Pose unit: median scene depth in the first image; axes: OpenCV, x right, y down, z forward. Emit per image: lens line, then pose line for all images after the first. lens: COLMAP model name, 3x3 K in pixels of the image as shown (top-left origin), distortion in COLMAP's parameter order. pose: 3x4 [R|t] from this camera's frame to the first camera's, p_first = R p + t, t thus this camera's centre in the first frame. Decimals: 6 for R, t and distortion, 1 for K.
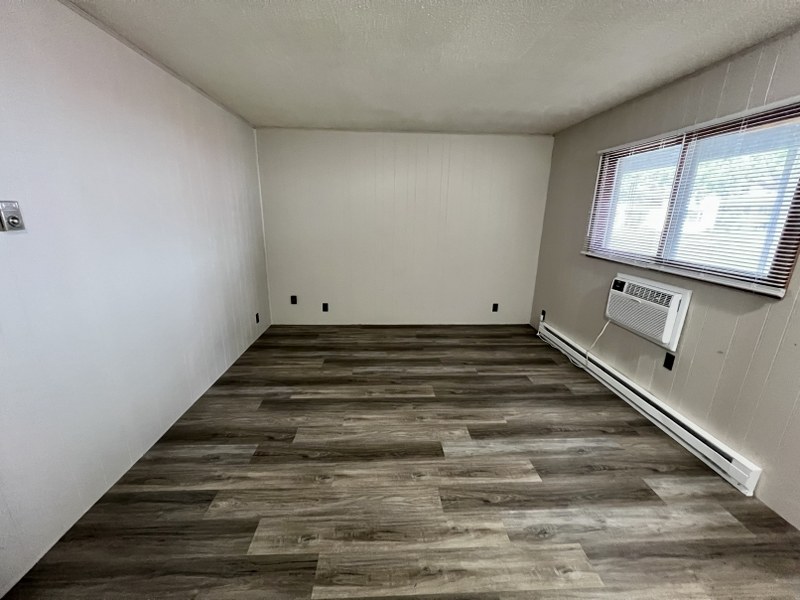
lens RADIAL K [[318.9, 0, 400.0], [0, 318.9, 300.0], [0, 0, 1]] dist [-0.000589, -0.000053]
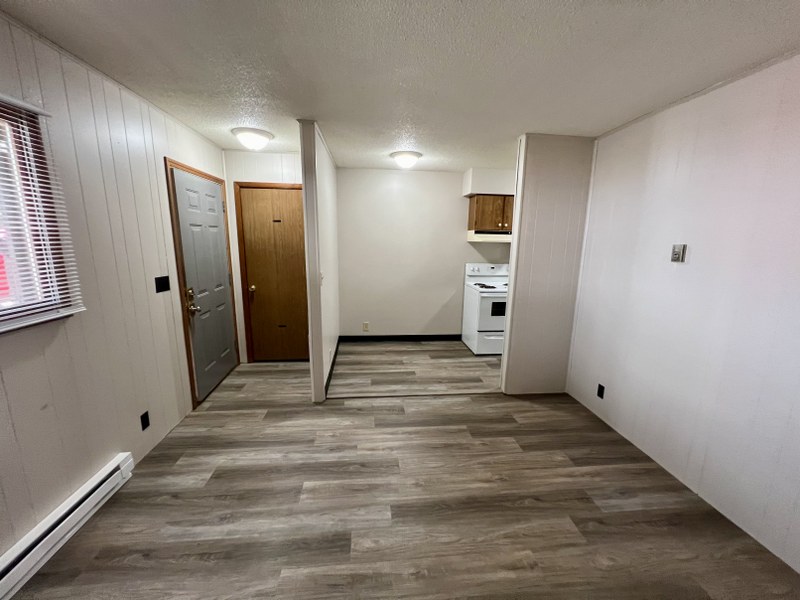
lens RADIAL K [[318.9, 0, 400.0], [0, 318.9, 300.0], [0, 0, 1]] dist [-0.000589, -0.000053]
pose [[-0.998312, -0.024626, -0.052591, 0.133472], [-0.045475, 0.894735, 0.444276, -0.335418], [0.036114, 0.445918, -0.894345, 1.183586]]
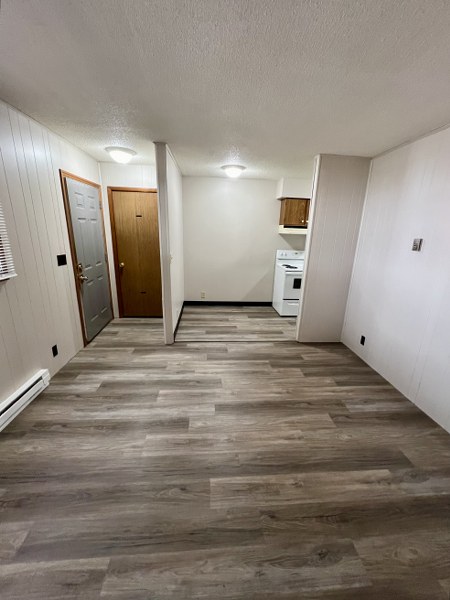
lens RADIAL K [[245.1, 0, 228.8], [0, 245.1, 298.7], [0, 0, 1]] dist [0.000445, 0.000092]
pose [[-0.998236, -0.039775, -0.044074, 0.109842], [-0.056884, 0.853304, 0.518301, -0.371497], [0.016993, 0.519894, -0.854062, 1.289960]]
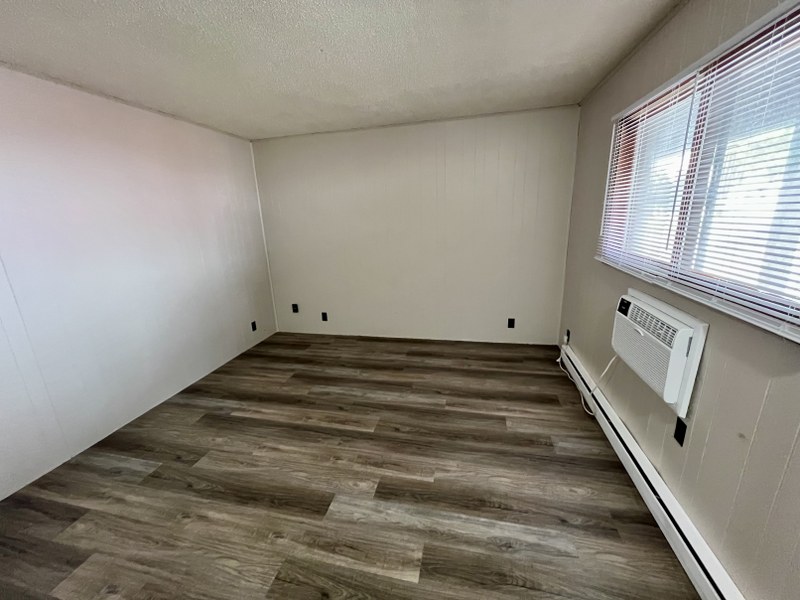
lens RADIAL K [[320.0, 0, 400.0], [0, 320.0, 300.0], [0, 0, 1]] dist [-0.001303, 0.000168]
pose [[0.960833, 0.017936, -0.276548, 0.414027], [-0.018780, 0.999824, -0.000401, -0.051722], [0.276492, 0.005579, 0.961000, 0.197818]]
